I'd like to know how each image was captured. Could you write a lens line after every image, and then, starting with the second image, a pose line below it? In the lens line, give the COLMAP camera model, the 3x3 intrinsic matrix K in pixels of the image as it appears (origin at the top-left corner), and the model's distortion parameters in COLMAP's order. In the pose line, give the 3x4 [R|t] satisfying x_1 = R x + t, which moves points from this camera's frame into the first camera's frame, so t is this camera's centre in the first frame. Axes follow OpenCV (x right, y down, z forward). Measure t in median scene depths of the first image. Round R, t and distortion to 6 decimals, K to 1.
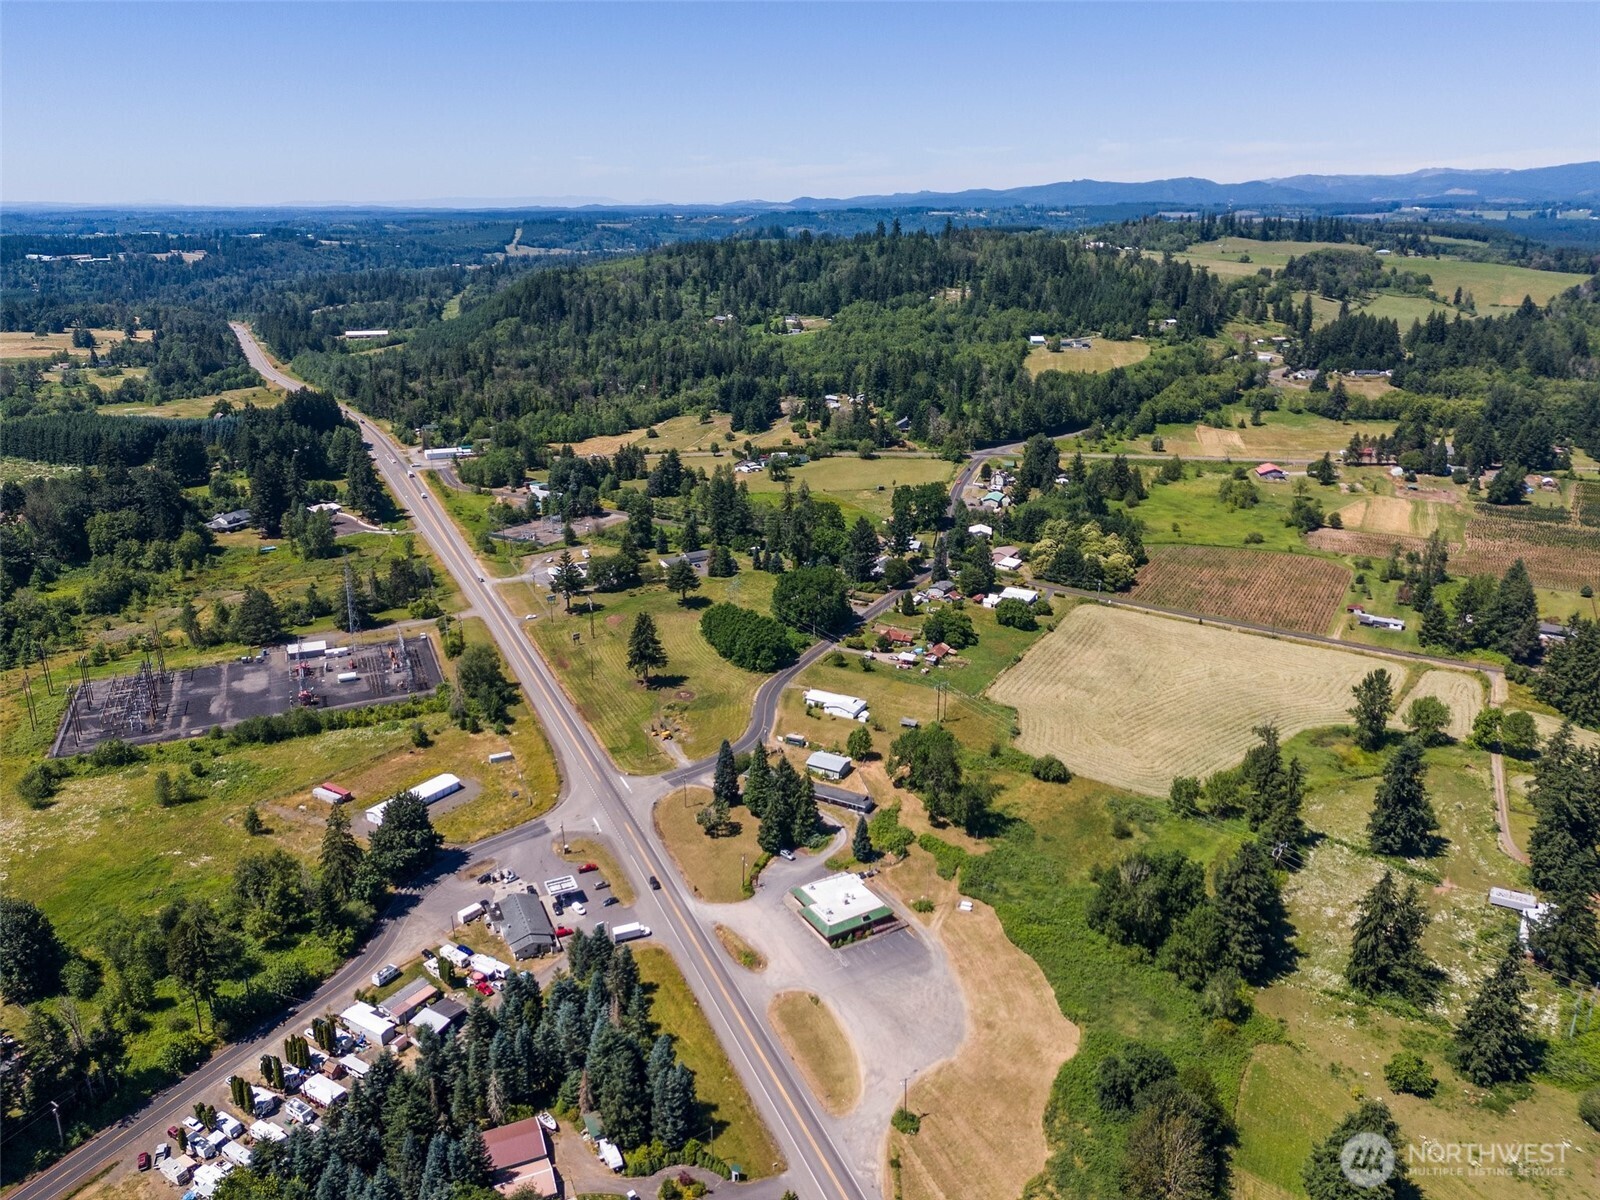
lens RADIAL K [[1167.0, 0, 800.0], [0, 1167.0, 600.0], [0, 0, 1]] dist [0.092927, -0.101583]
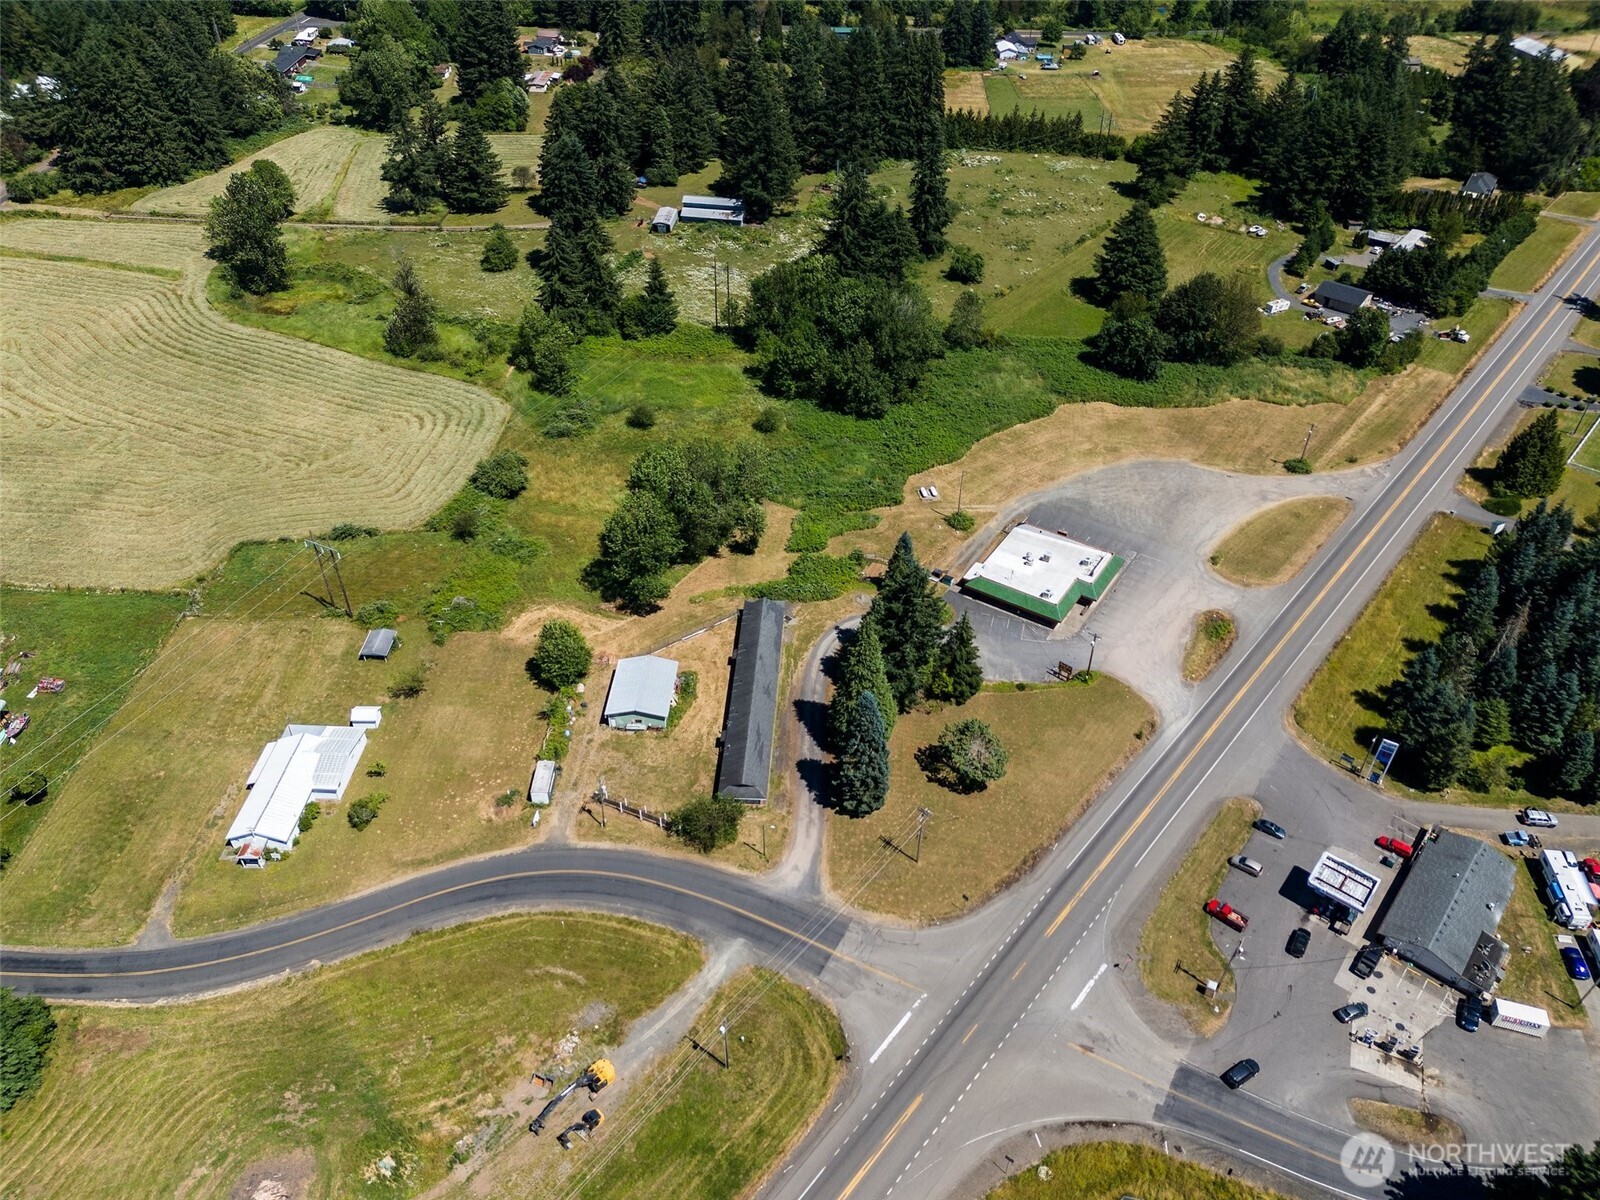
lens RADIAL K [[1167.0, 0, 800.0], [0, 1167.0, 600.0], [0, 0, 1]] dist [0.092927, -0.101583]
pose [[-0.435368, -0.582158, 0.686692, -0.372832], [0.272401, 0.641833, 0.716832, -0.251908], [-0.858051, 0.499142, -0.120853, 1.183909]]
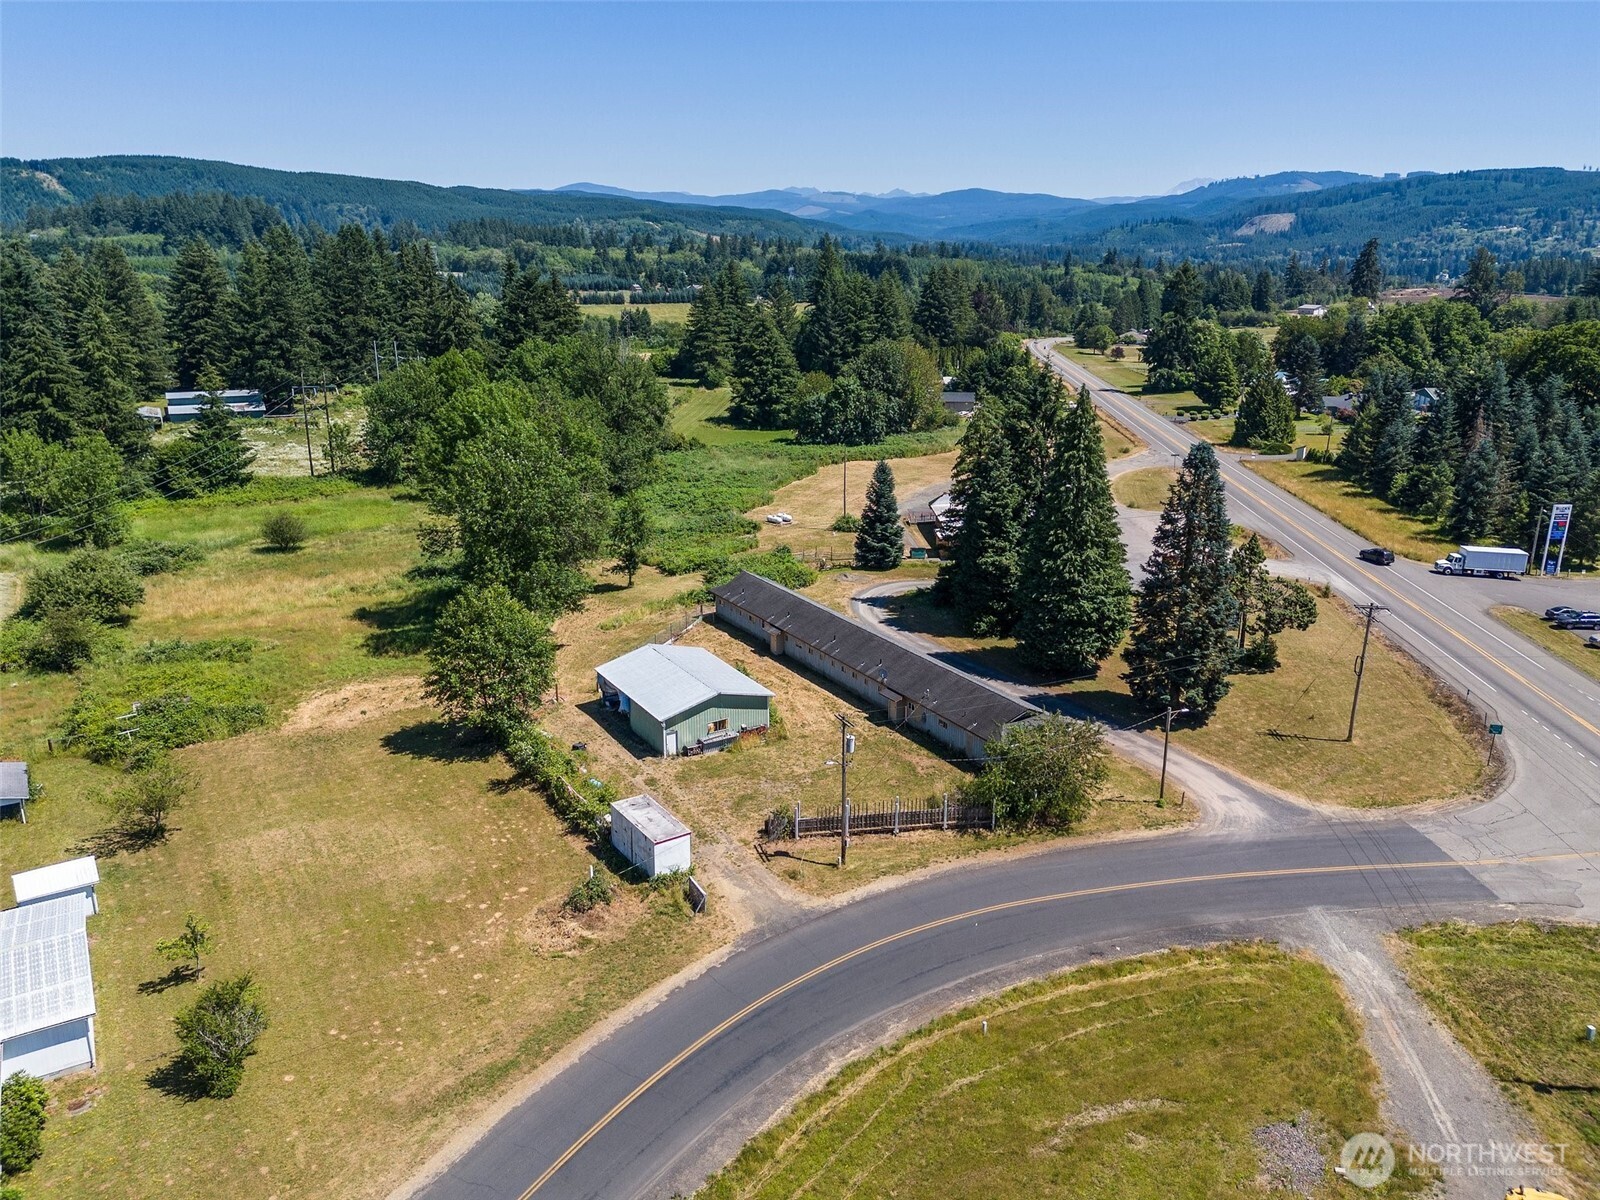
lens RADIAL K [[1167.0, 0, 800.0], [0, 1167.0, 600.0], [0, 0, 1]] dist [0.092927, -0.101583]
pose [[-0.866300, -0.163504, 0.472008, -0.127531], [0.142715, 0.824516, 0.547546, -0.004099], [-0.478704, 0.541701, -0.690943, 1.375374]]
